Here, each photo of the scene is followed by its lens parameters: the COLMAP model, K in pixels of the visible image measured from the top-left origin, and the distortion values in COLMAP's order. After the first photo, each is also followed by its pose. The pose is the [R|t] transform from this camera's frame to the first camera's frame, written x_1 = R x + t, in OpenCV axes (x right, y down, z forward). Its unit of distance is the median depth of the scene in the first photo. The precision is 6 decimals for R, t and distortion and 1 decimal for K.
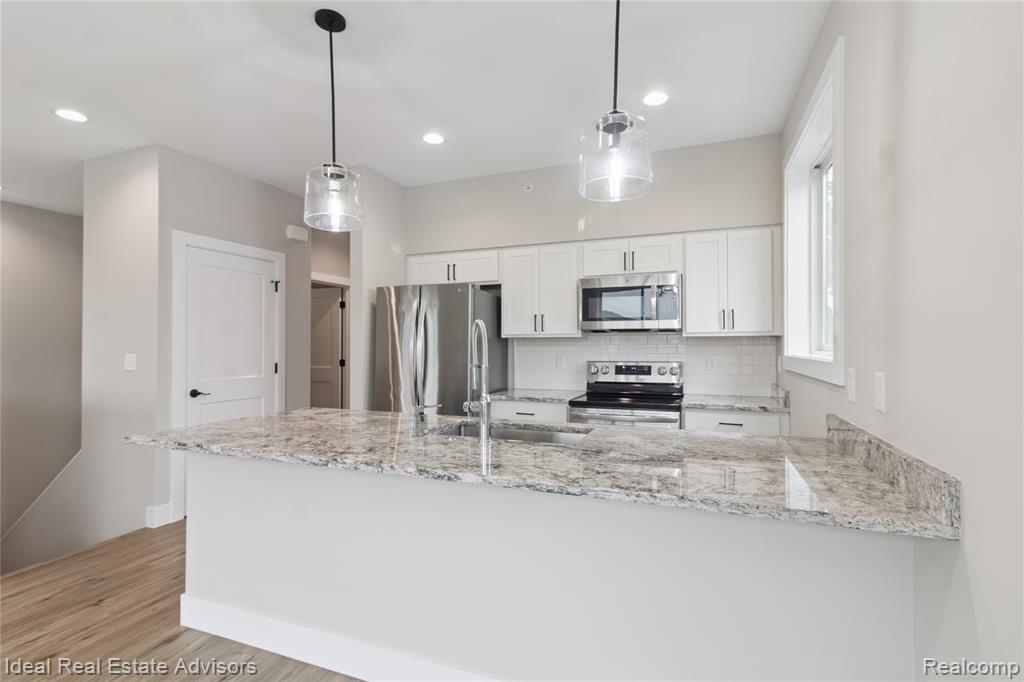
lens RADIAL K [[479.7, 0, 518.6], [0, 479.7, 341.1], [0, 0, 1]] dist [0.009357, -0.000858]
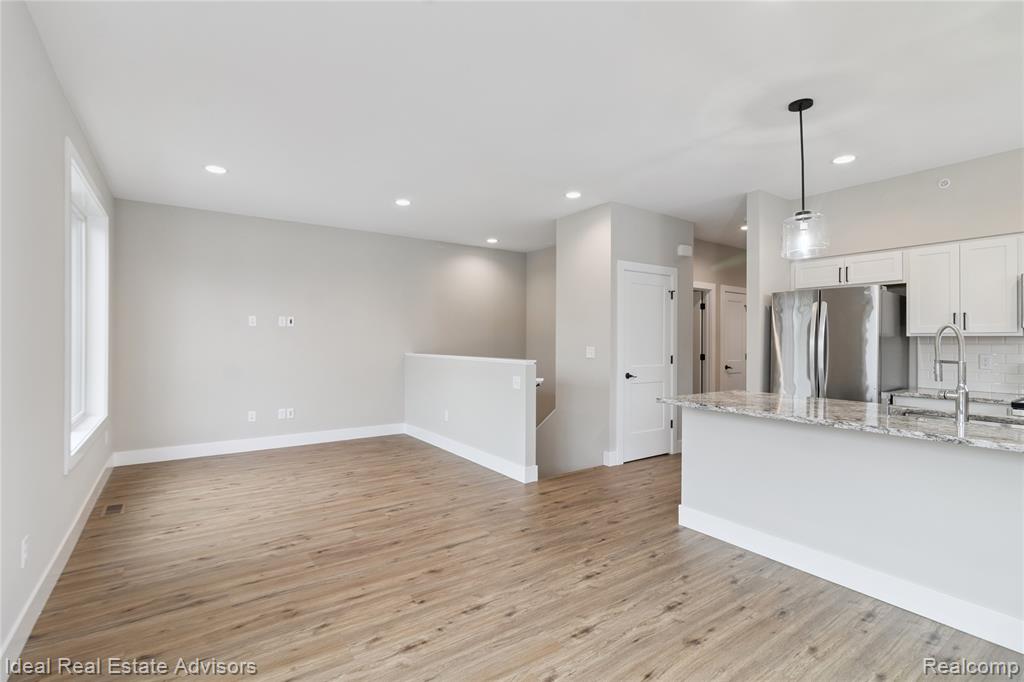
lens RADIAL K [[479.7, 0, 516.9], [0, 479.7, 339.6], [0, 0, 1]] dist [0.009357, -0.000858]
pose [[0.832602, 0.006702, -0.553831, -0.167701], [-0.003399, 0.999970, 0.006991, -0.004453], [0.553862, -0.003938, 0.832599, -0.325867]]
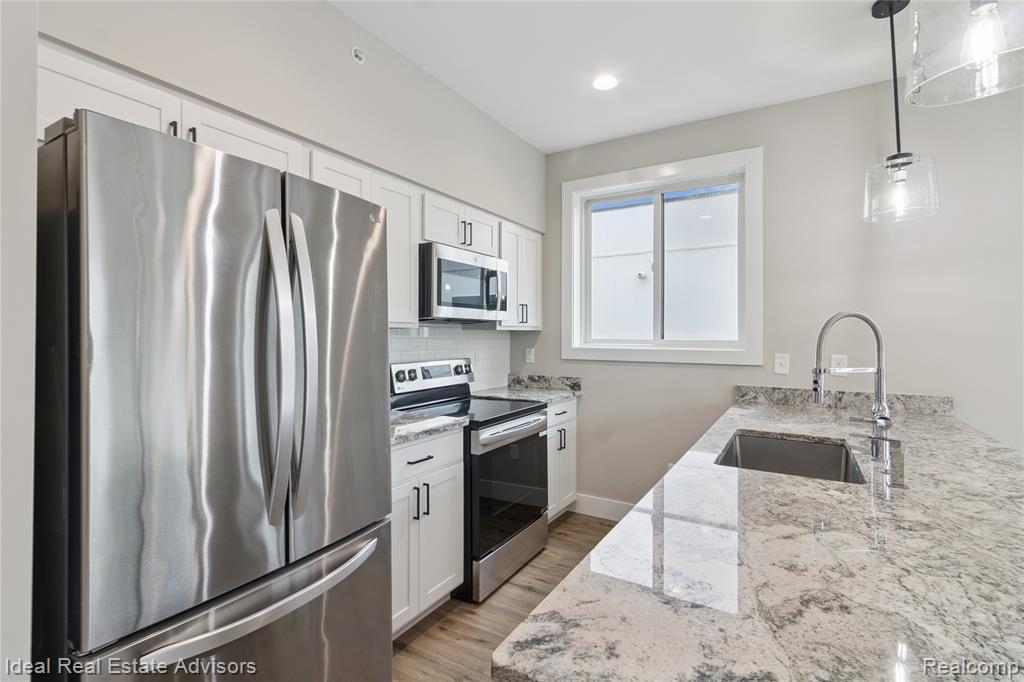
lens RADIAL K [[479.7, 0, 512.7], [0, 479.7, 335.4], [0, 0, 1]] dist [0.009357, -0.000858]
pose [[0.170416, 0.000081, 0.985372, -0.513937], [-0.011025, 0.999938, 0.001824, -0.001015], [-0.985311, -0.011174, 0.170406, 0.761190]]
